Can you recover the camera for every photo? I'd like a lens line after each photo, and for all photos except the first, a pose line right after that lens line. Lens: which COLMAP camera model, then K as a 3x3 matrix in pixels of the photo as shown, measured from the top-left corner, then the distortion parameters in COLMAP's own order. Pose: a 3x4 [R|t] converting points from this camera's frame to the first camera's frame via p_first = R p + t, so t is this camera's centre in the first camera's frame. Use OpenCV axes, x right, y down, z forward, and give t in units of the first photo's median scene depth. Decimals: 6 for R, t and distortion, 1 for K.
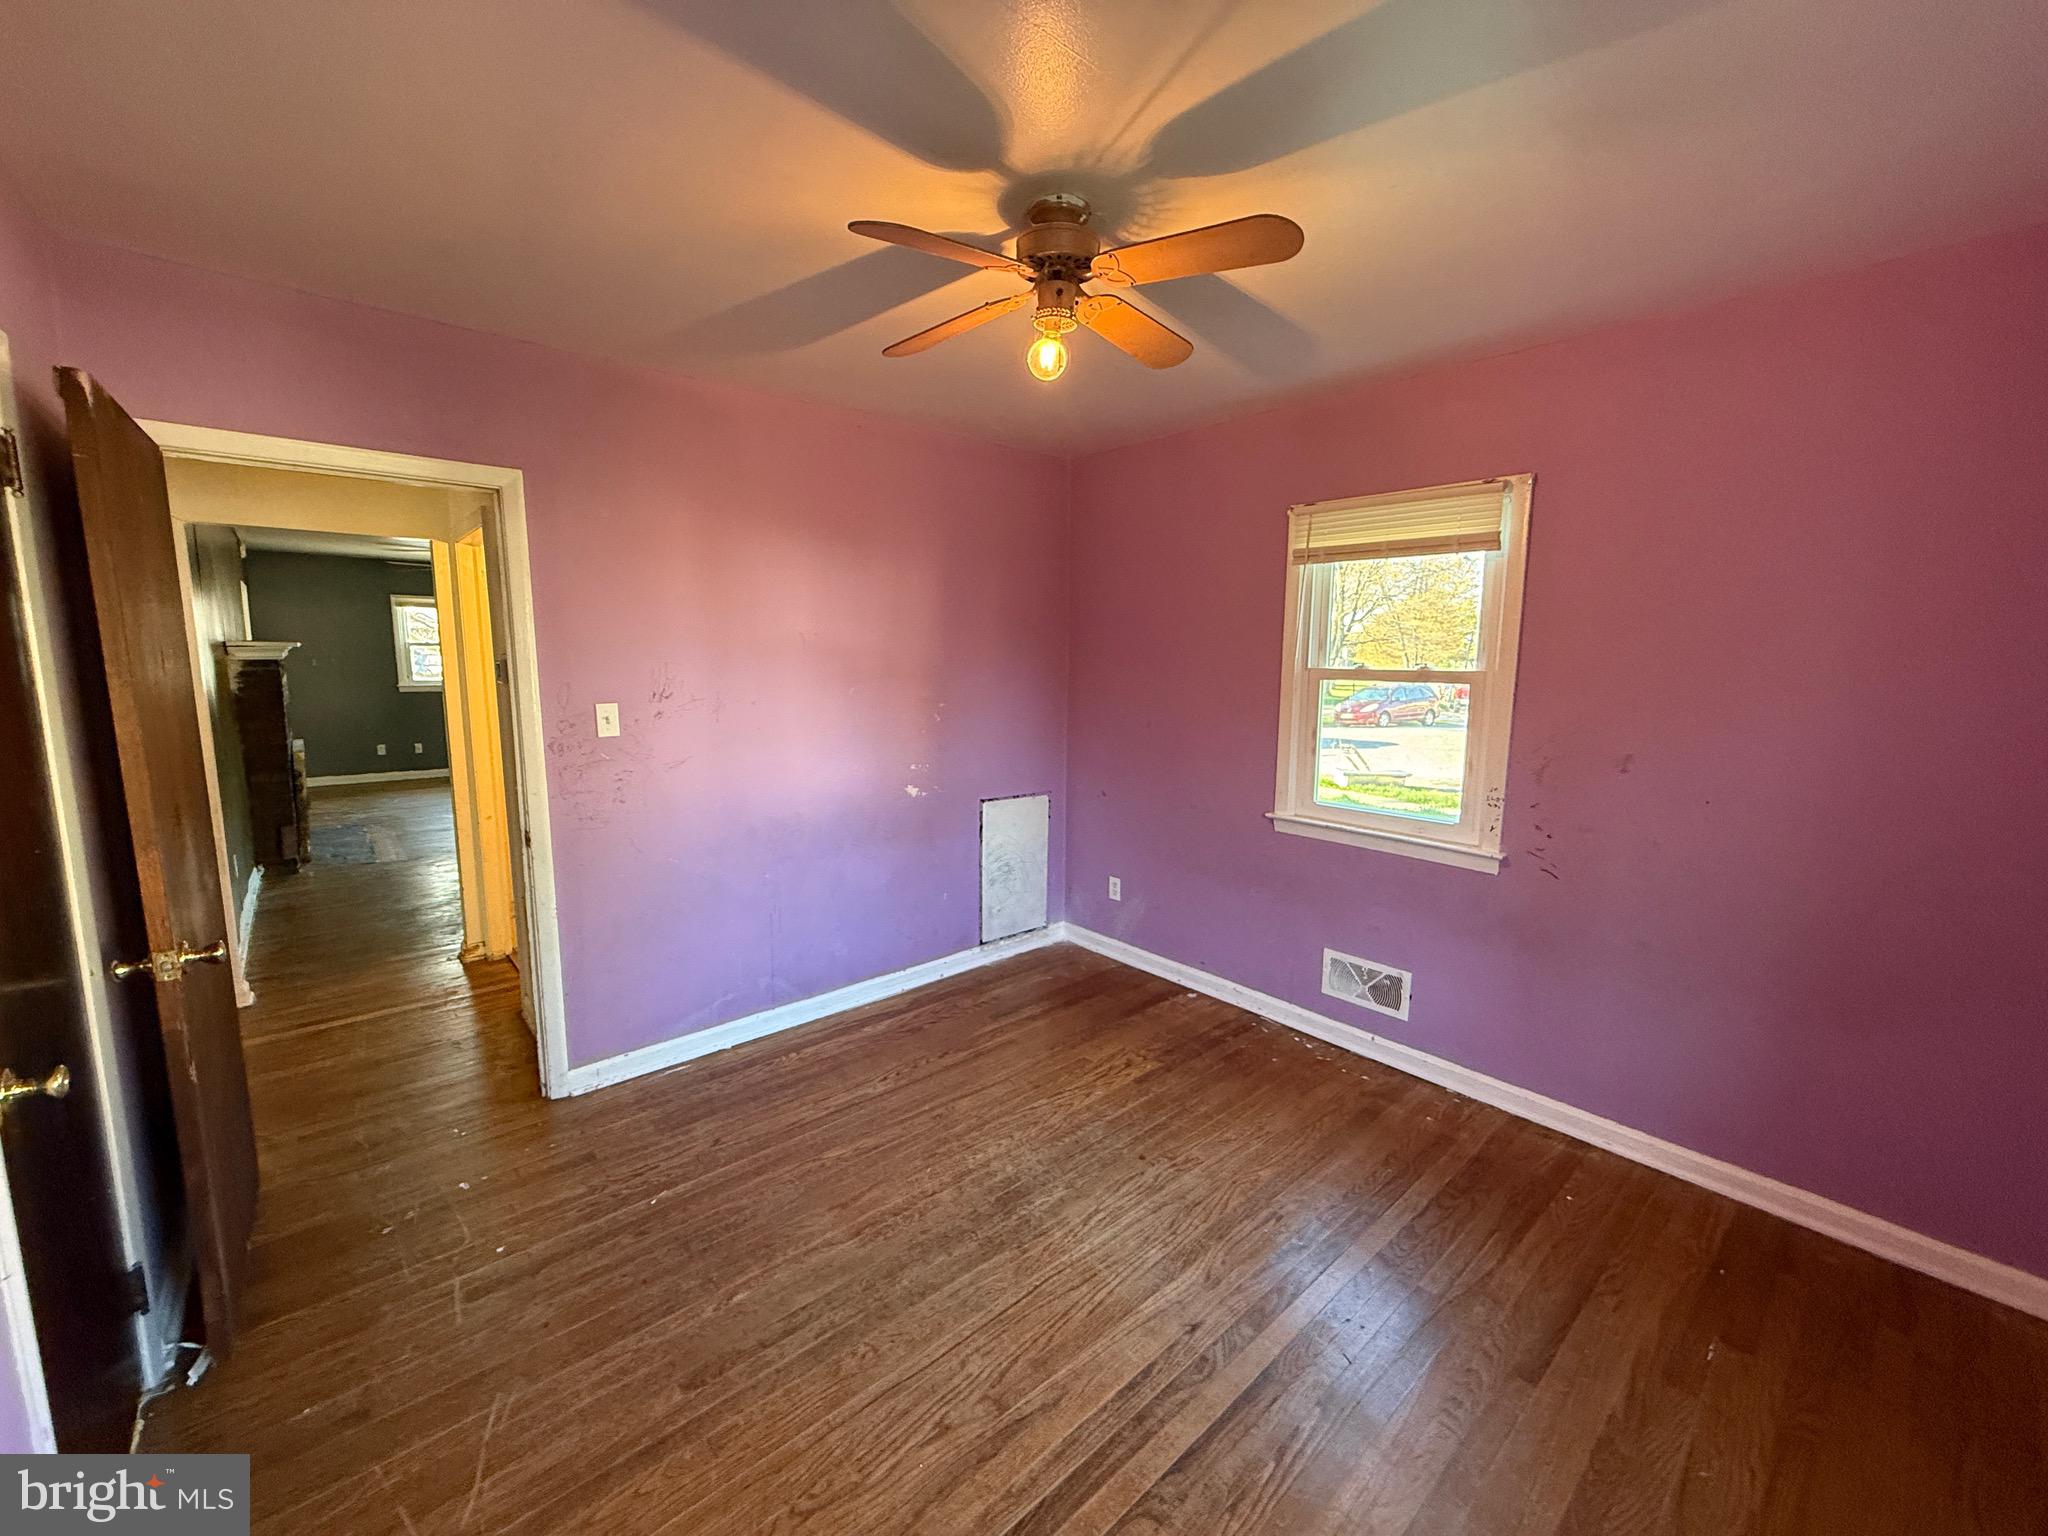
lens RADIAL K [[811.5, 0, 1016.4], [0, 811.5, 768.2], [0, 0, 1]] dist [-0.000756, 0.000155]
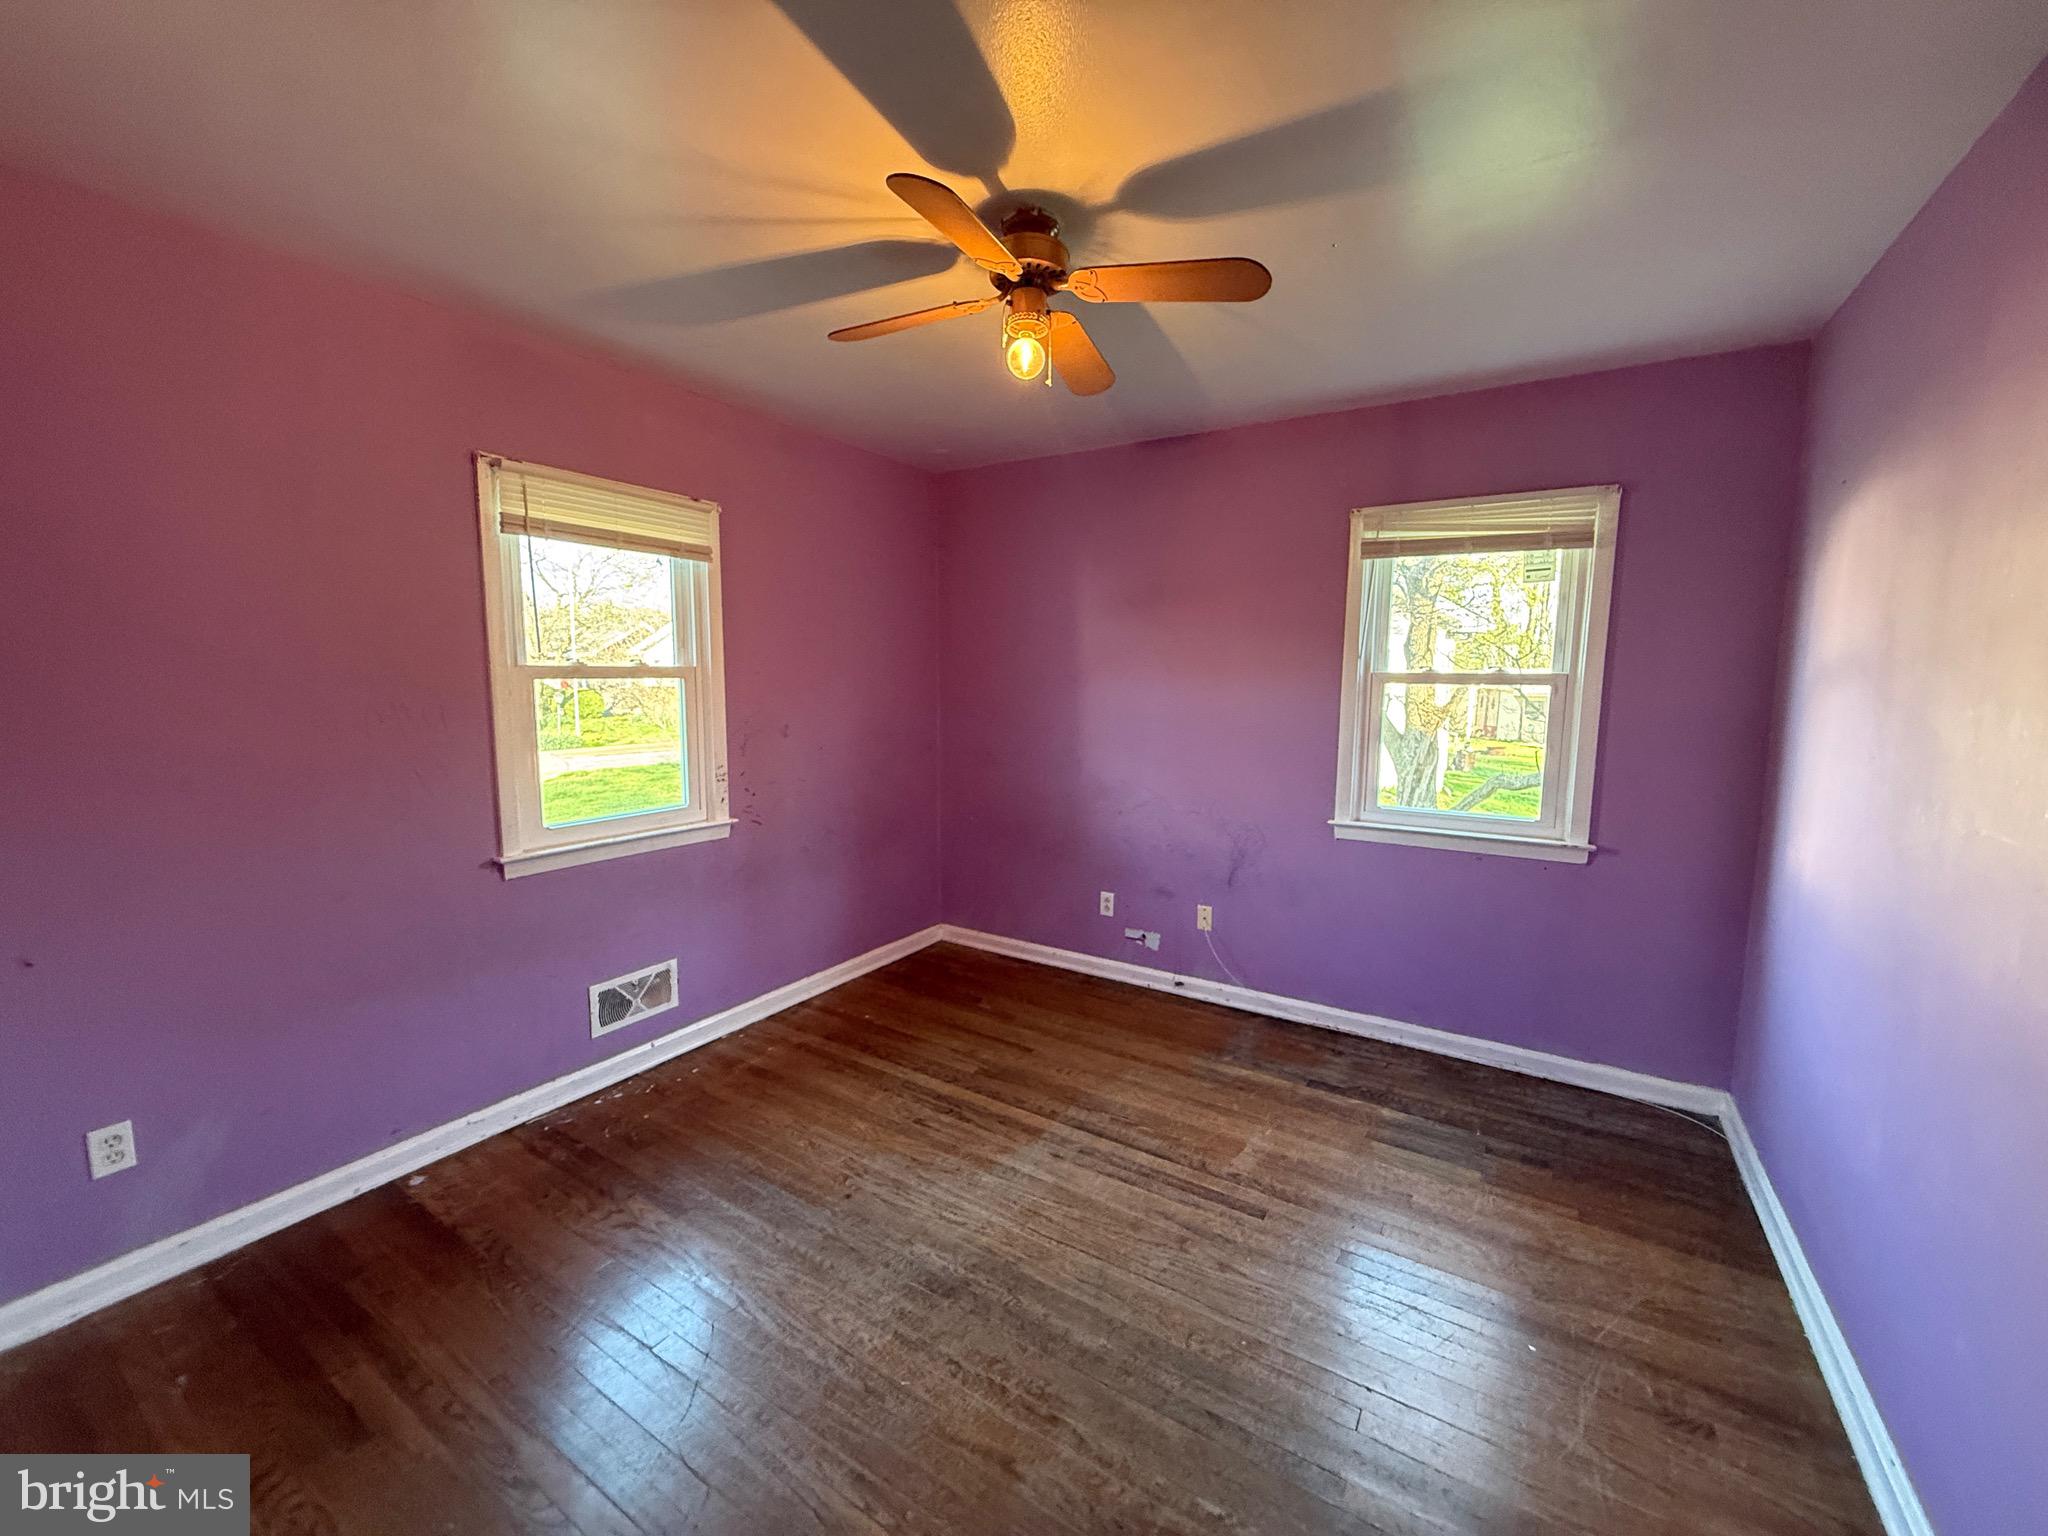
lens RADIAL K [[811.5, 0, 1022.0], [0, 811.5, 769.1], [0, 0, 1]] dist [-0.000756, 0.000155]
pose [[-0.286642, -0.122416, 0.950185, -0.651165], [0.127613, 0.978086, 0.164508, -0.107495], [-0.949500, 0.168411, -0.264739, 0.889655]]
